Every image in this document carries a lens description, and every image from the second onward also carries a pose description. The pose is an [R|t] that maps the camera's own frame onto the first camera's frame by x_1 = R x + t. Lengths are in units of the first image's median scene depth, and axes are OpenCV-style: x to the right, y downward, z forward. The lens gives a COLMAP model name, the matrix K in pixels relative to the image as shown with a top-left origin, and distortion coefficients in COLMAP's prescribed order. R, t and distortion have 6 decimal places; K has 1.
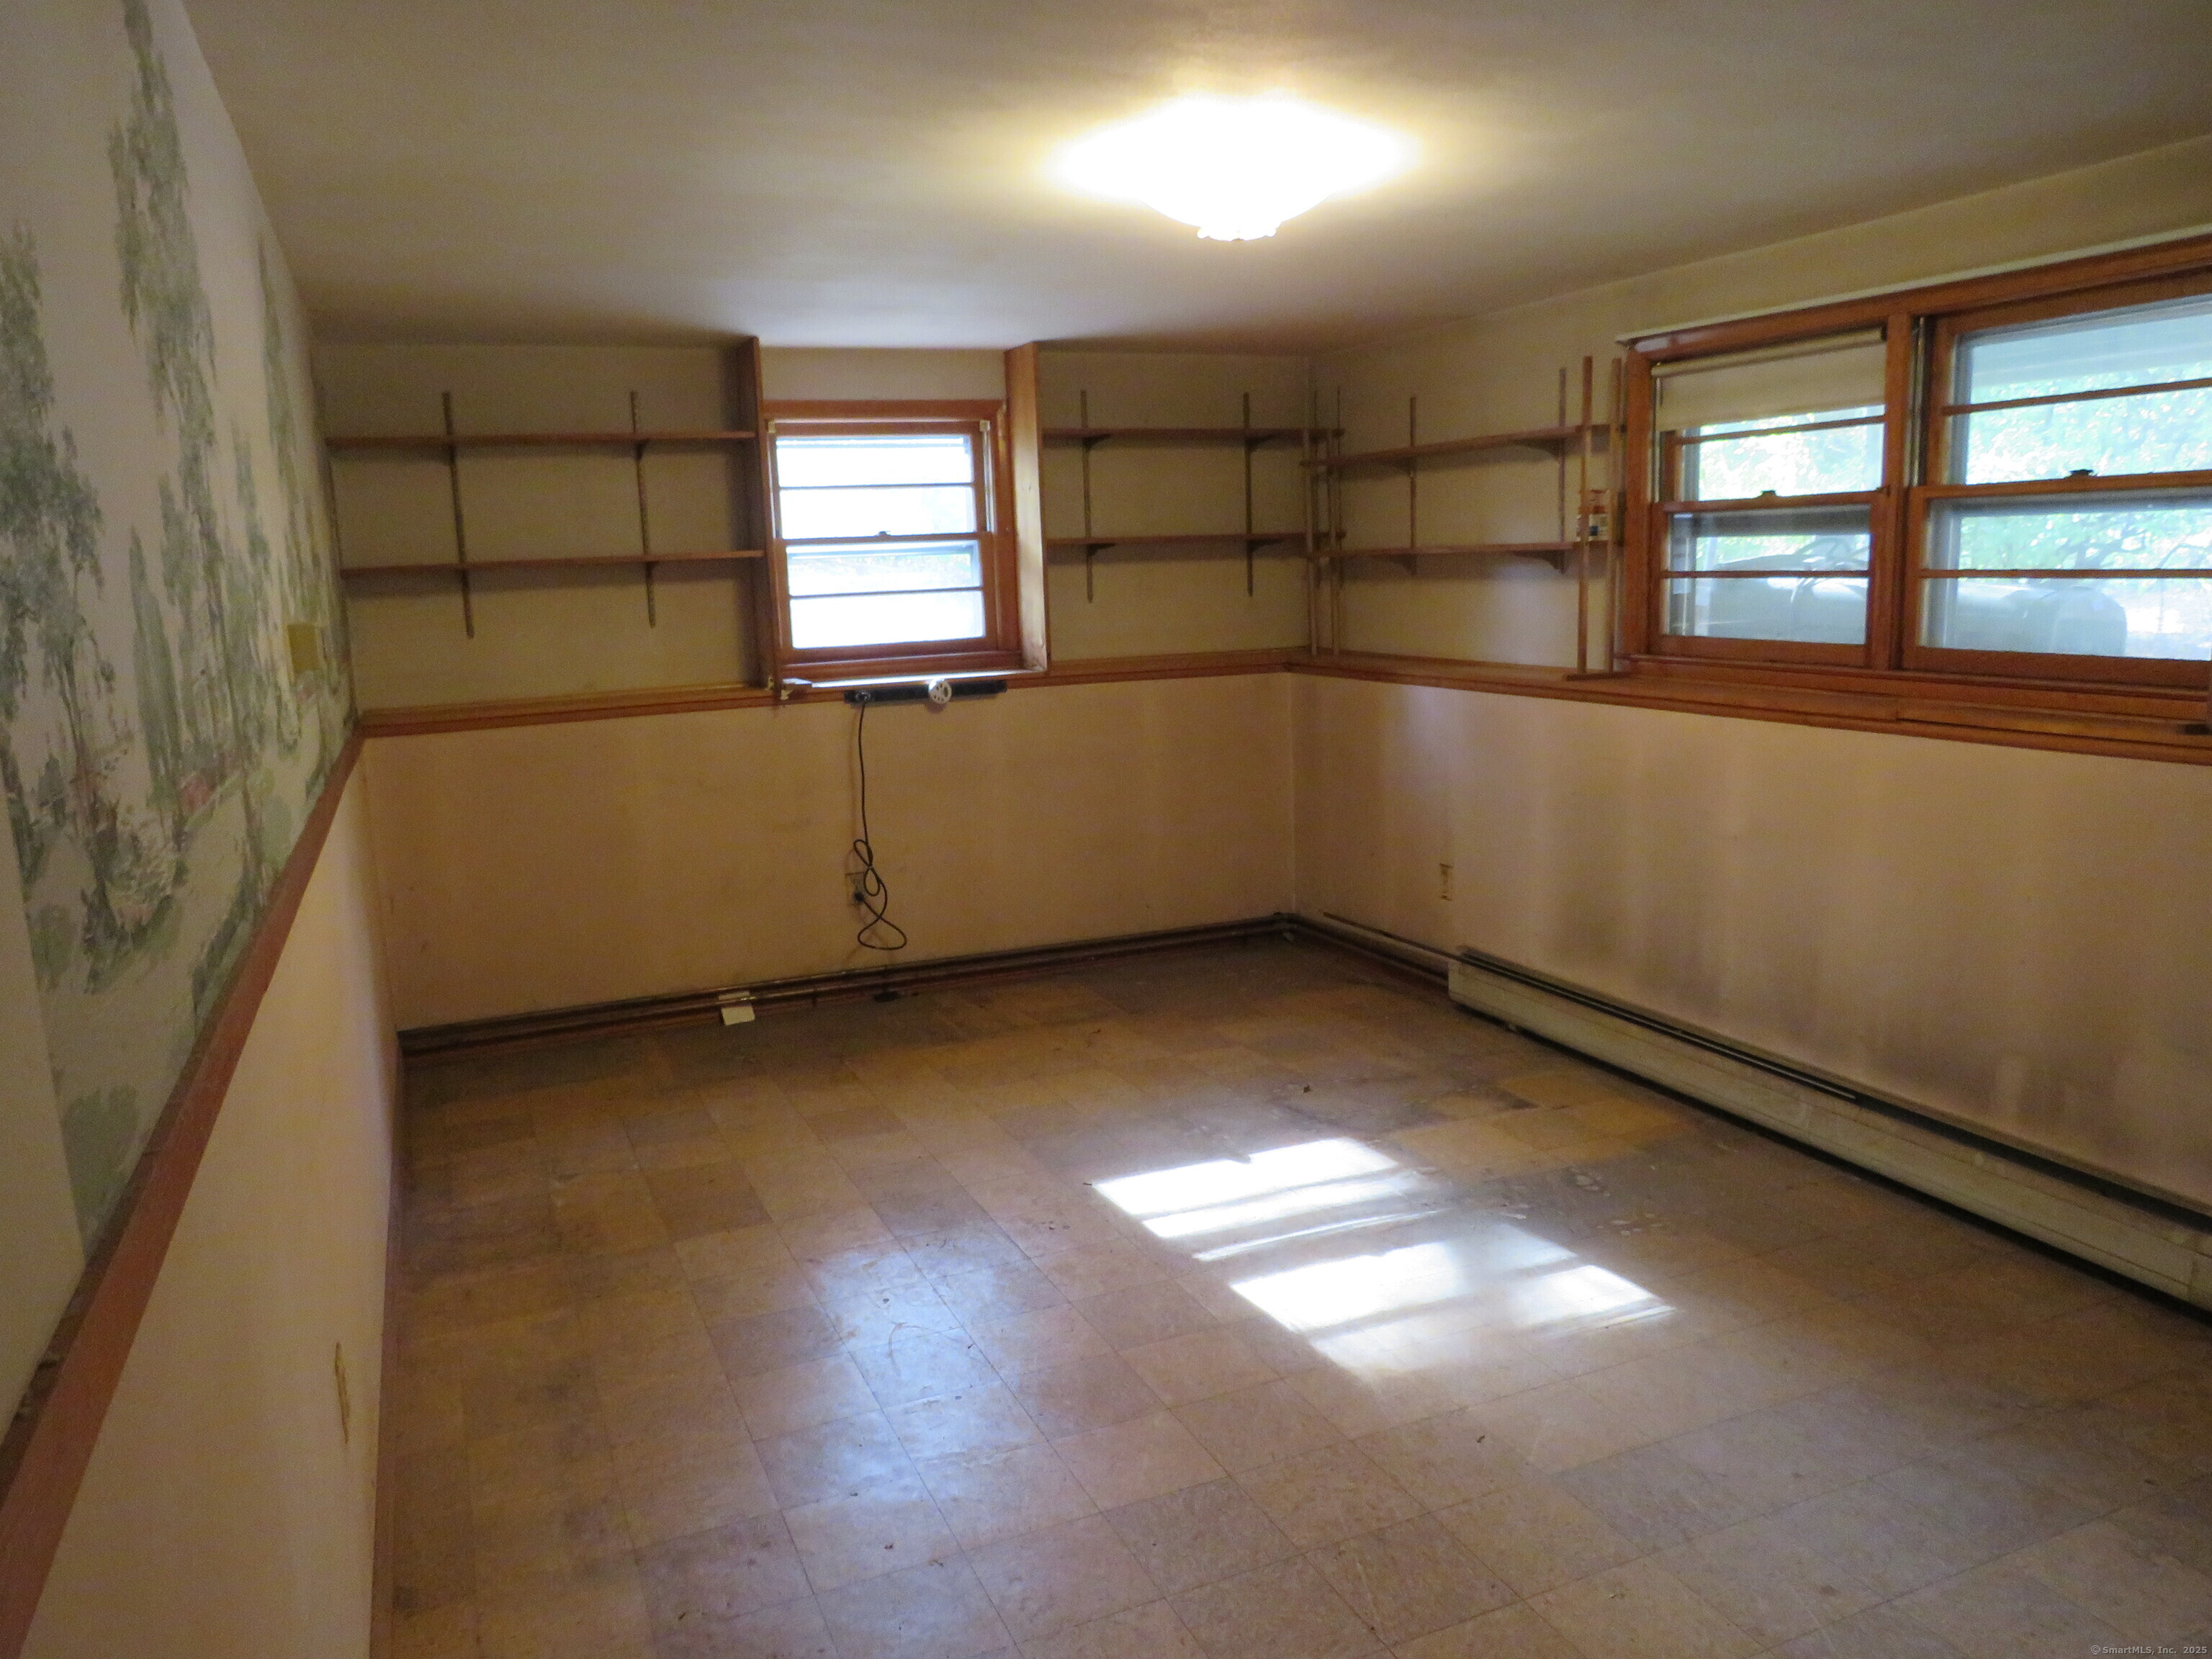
lens RADIAL K [[1617.7, 0, 1106.0], [0, 1617.7, 829.5], [0, 0, 1]] dist [0.013190, 0.005231]
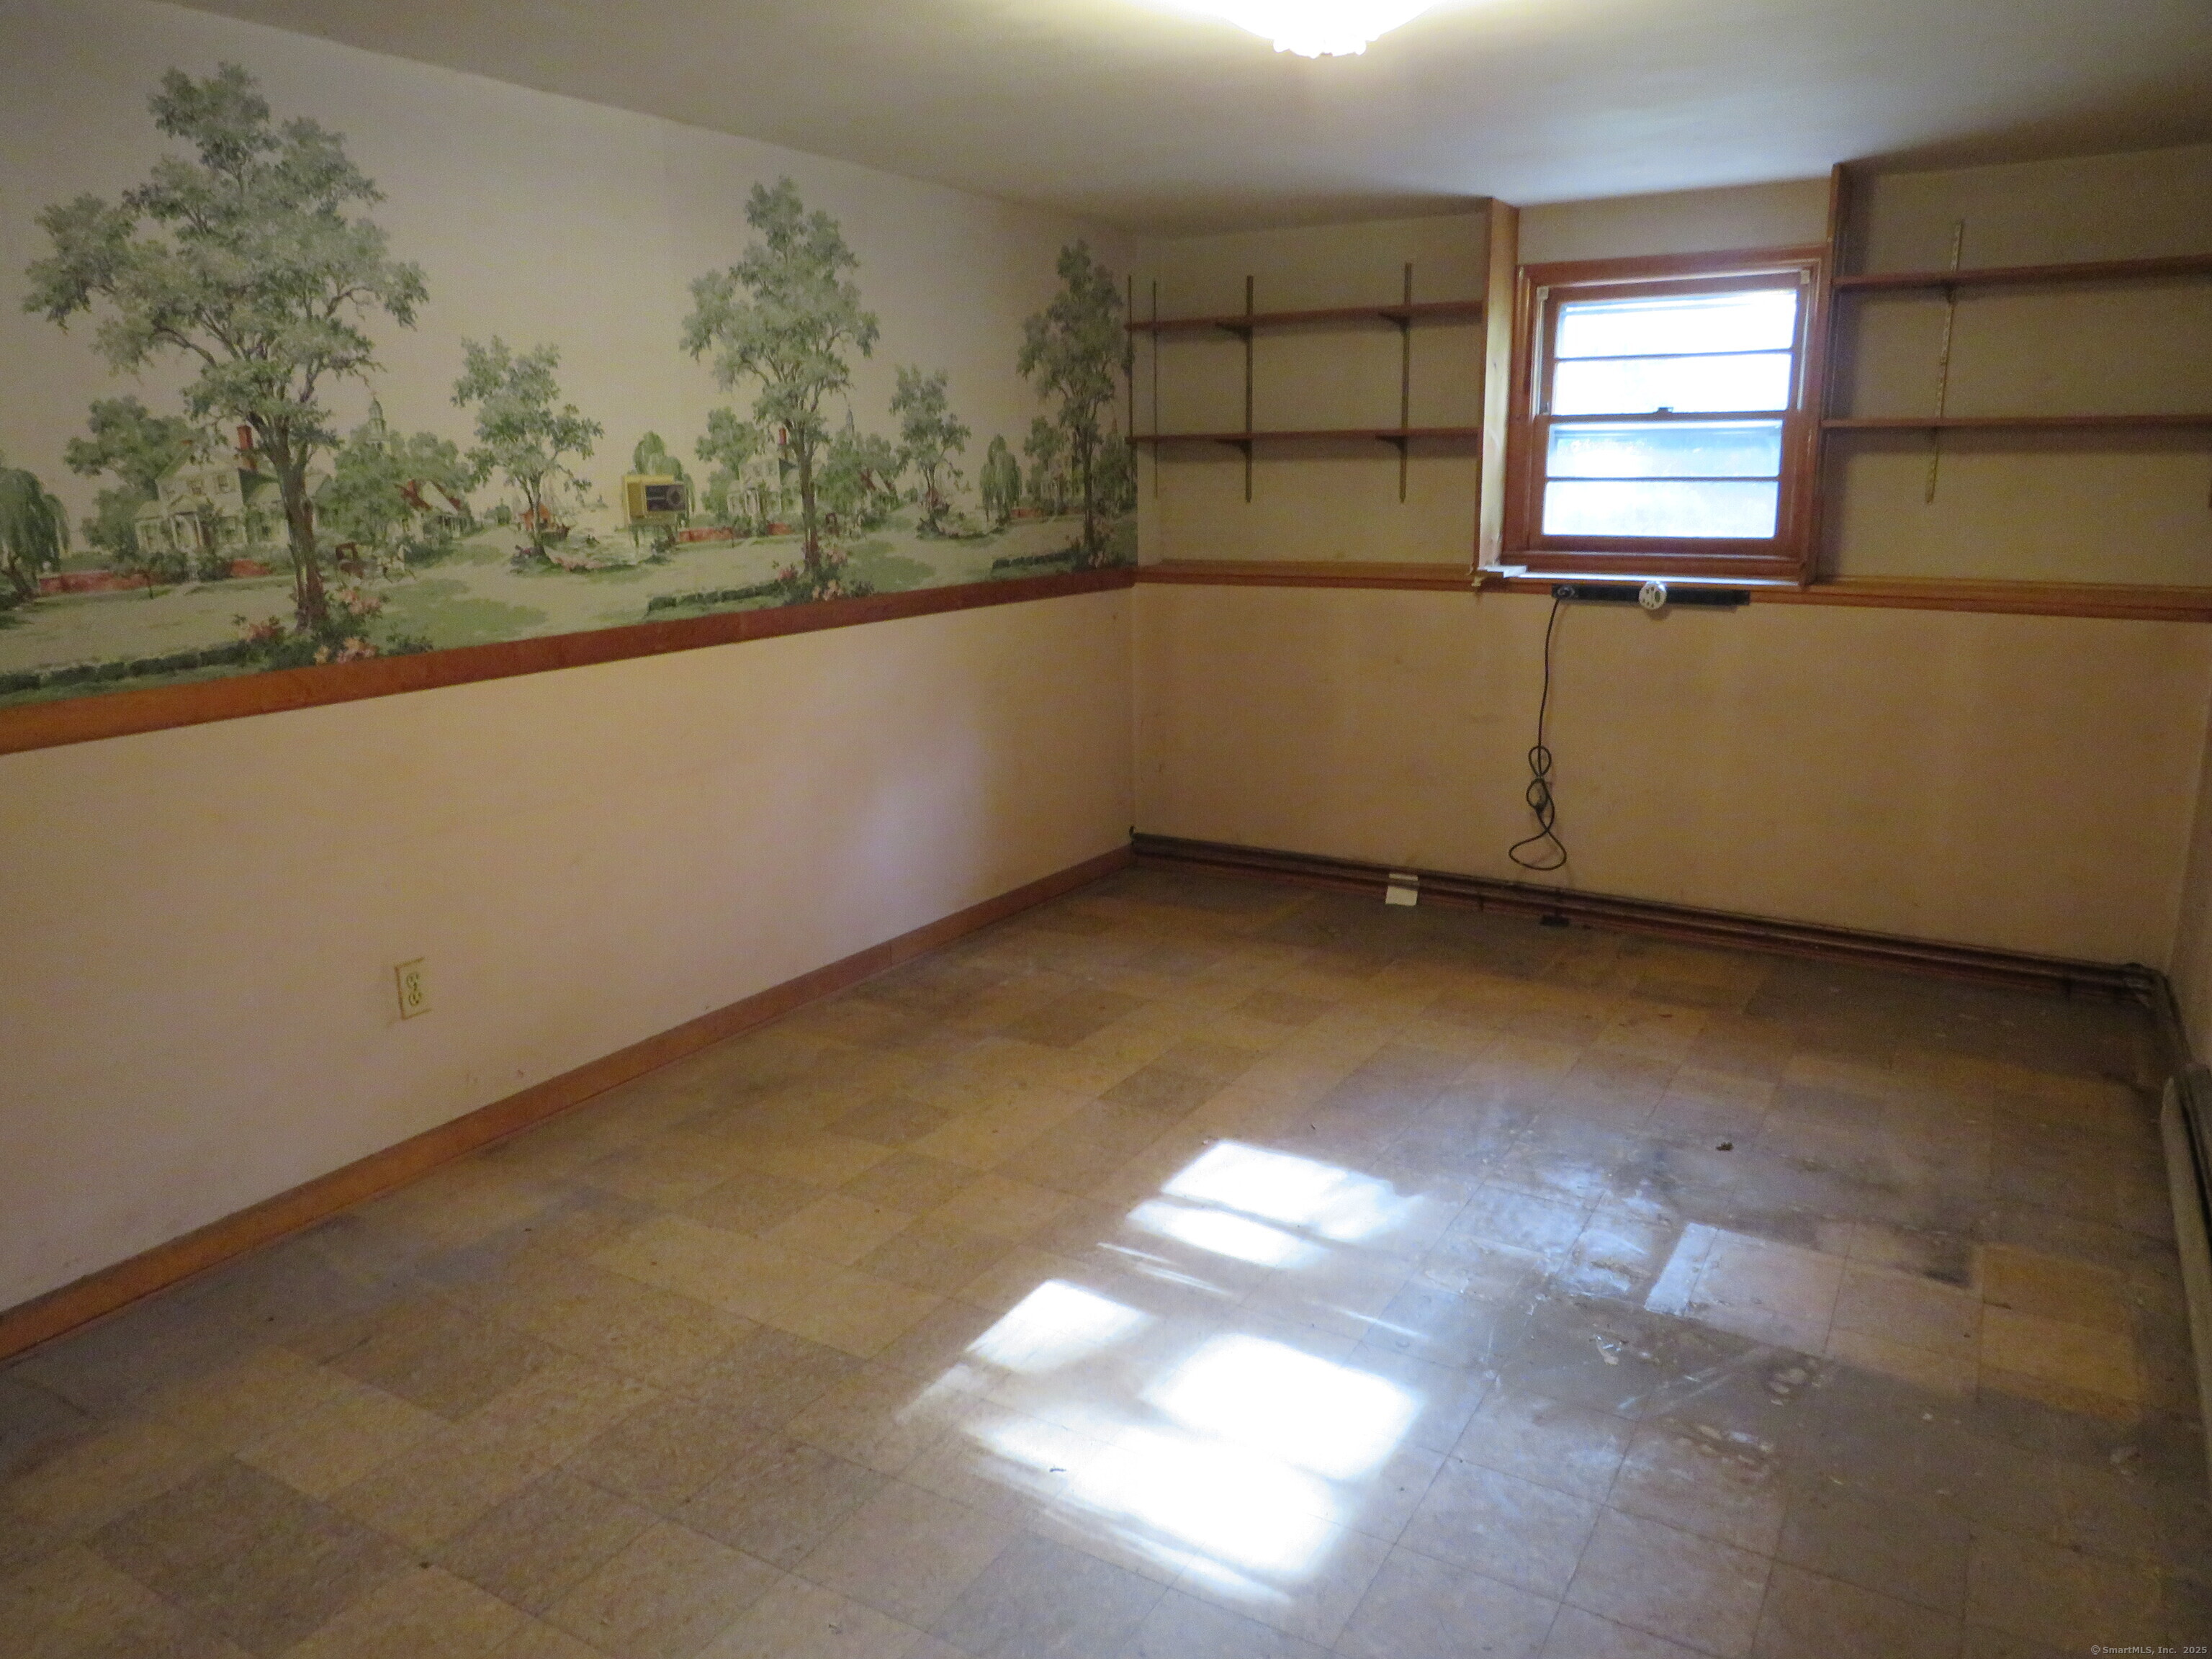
lens RADIAL K [[1617.7, 0, 1106.0], [0, 1617.7, 829.5], [0, 0, 1]] dist [0.013190, 0.005231]
pose [[0.596548, 0.215148, -0.773202, 0.439108], [-0.154211, 0.976175, 0.152648, -0.051990], [0.787622, 0.028175, 0.615514, 0.242635]]
